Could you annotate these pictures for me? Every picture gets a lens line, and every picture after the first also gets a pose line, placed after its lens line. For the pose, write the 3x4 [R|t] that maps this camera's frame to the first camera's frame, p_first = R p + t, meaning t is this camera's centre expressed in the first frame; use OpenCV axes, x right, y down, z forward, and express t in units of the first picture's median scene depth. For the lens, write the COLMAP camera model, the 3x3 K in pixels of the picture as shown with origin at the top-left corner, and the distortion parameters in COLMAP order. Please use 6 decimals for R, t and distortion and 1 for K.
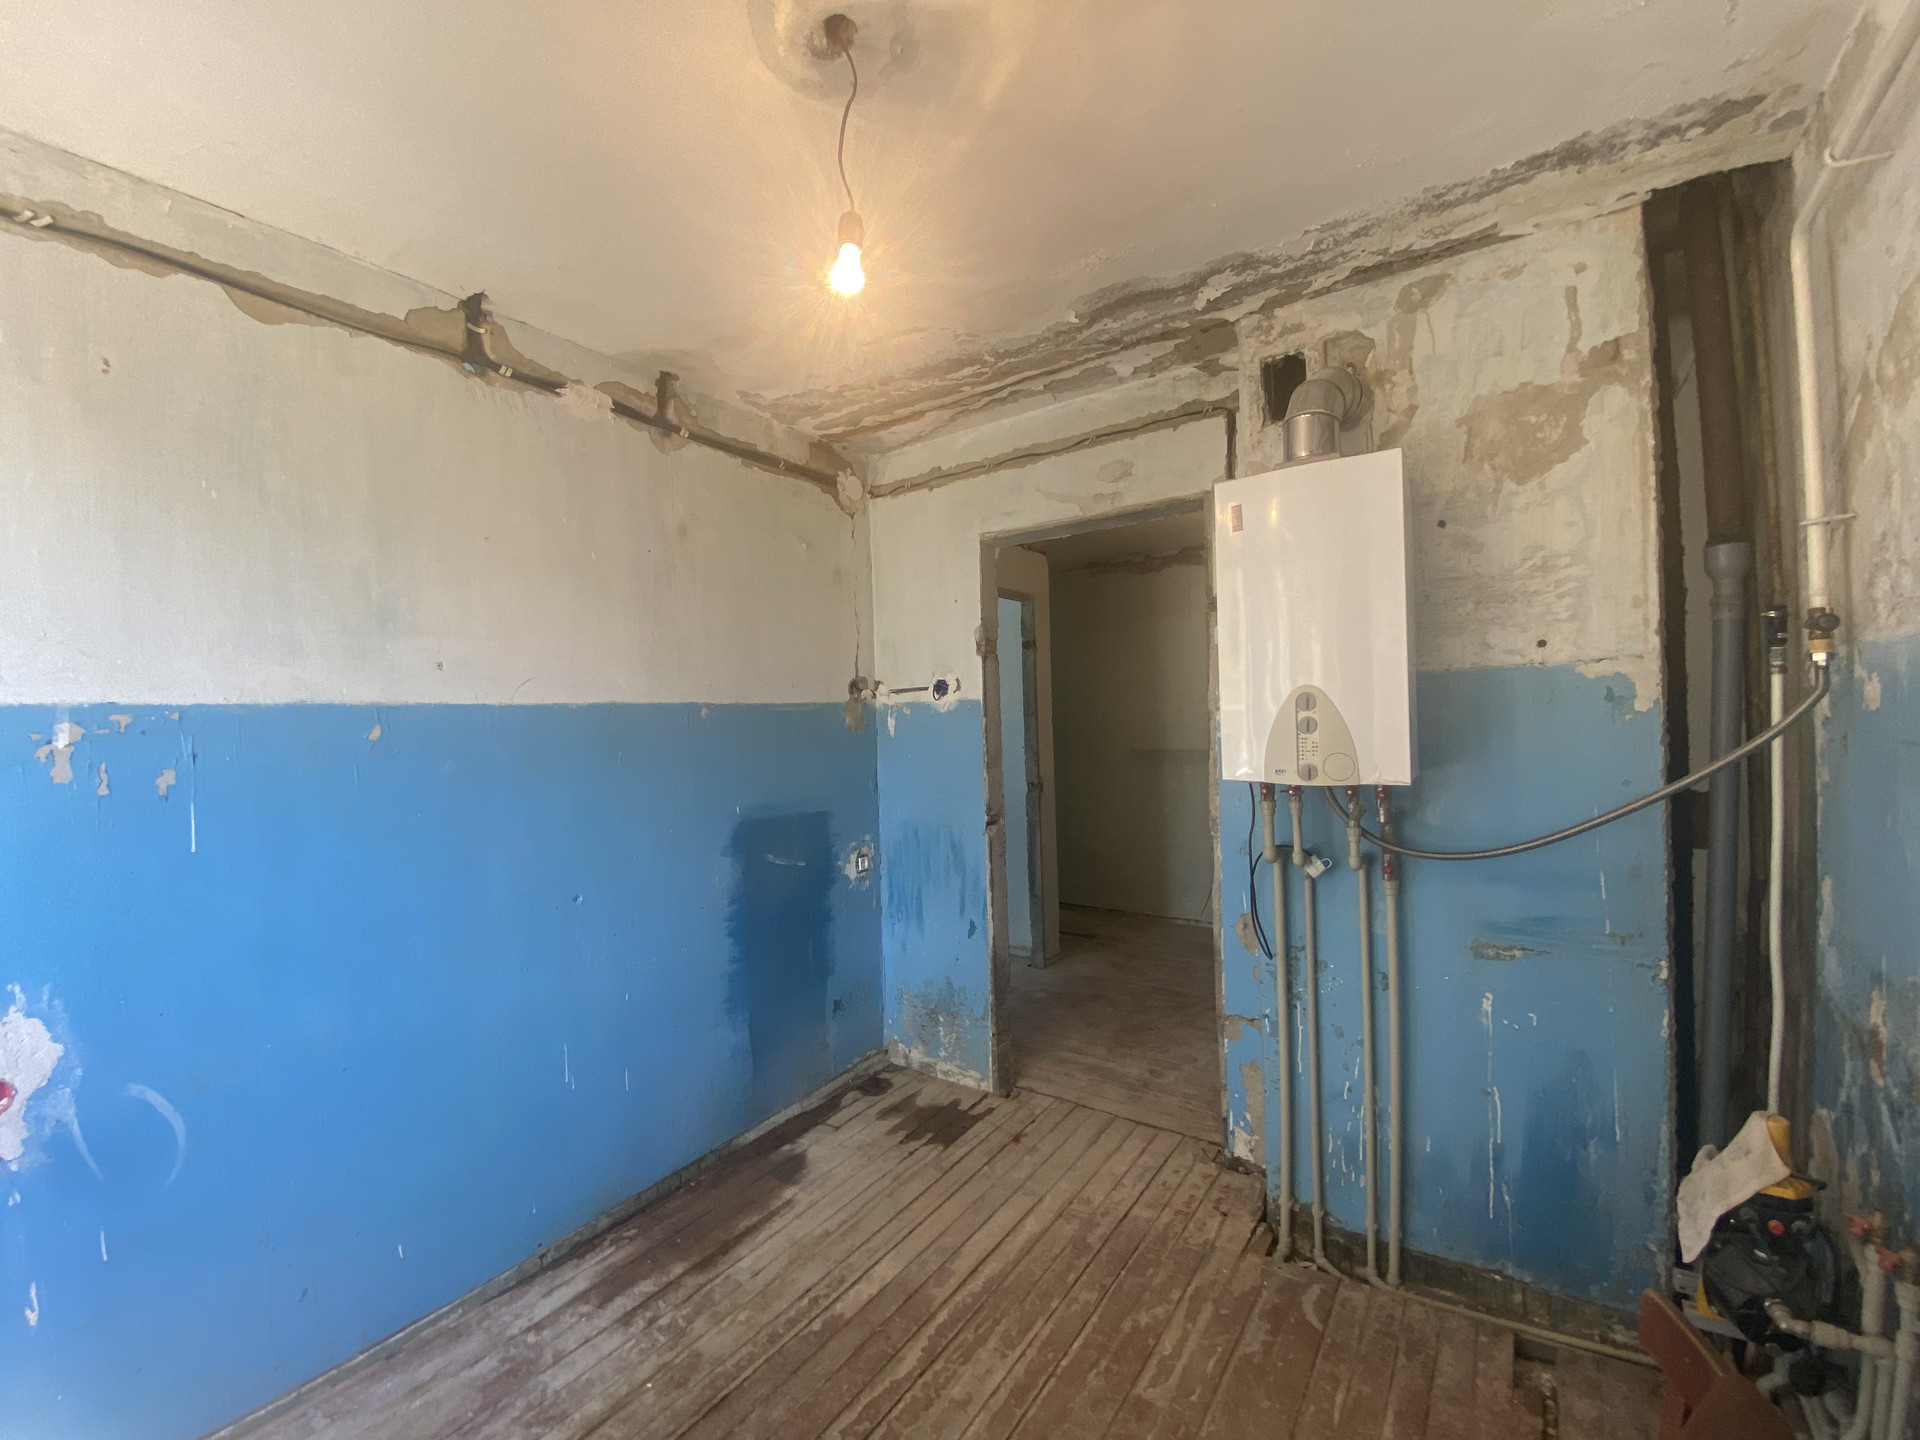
lens RADIAL K [[774.4, 0, 945.8], [0, 774.4, 720.1], [0, 0, 1]] dist [0.023483, -0.022014]
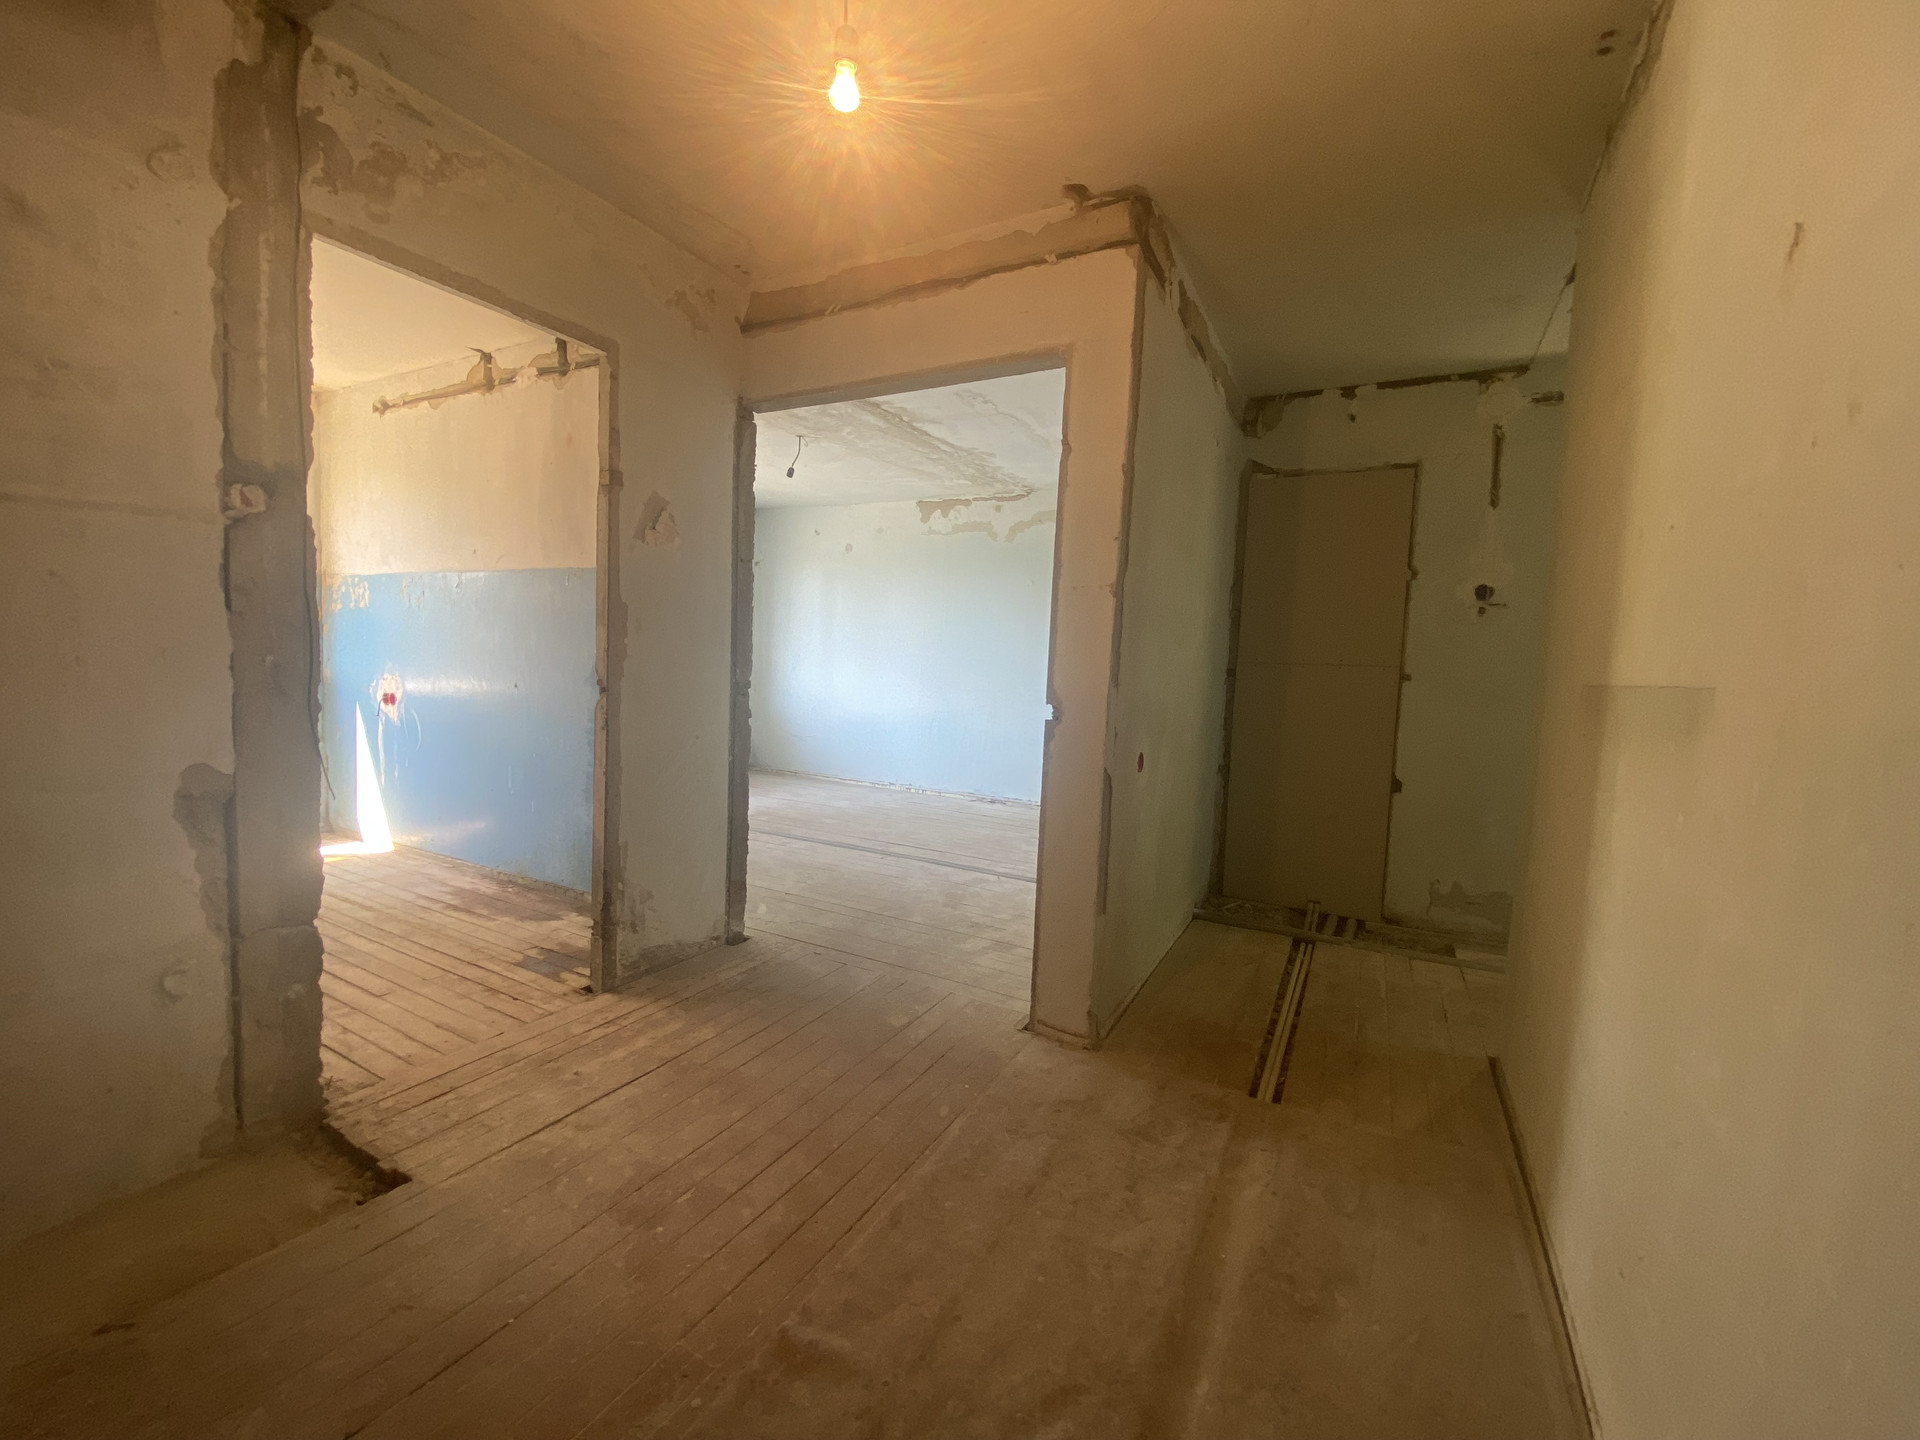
lens RADIAL K [[774.4, 0, 945.8], [0, 774.4, 720.1], [0, 0, 1]] dist [0.023483, -0.022014]
pose [[0.111217, 0.119462, -0.986590, 0.979015], [-0.045983, 0.992304, 0.114970, 0.045797], [0.992732, 0.032580, 0.115855, 1.291373]]
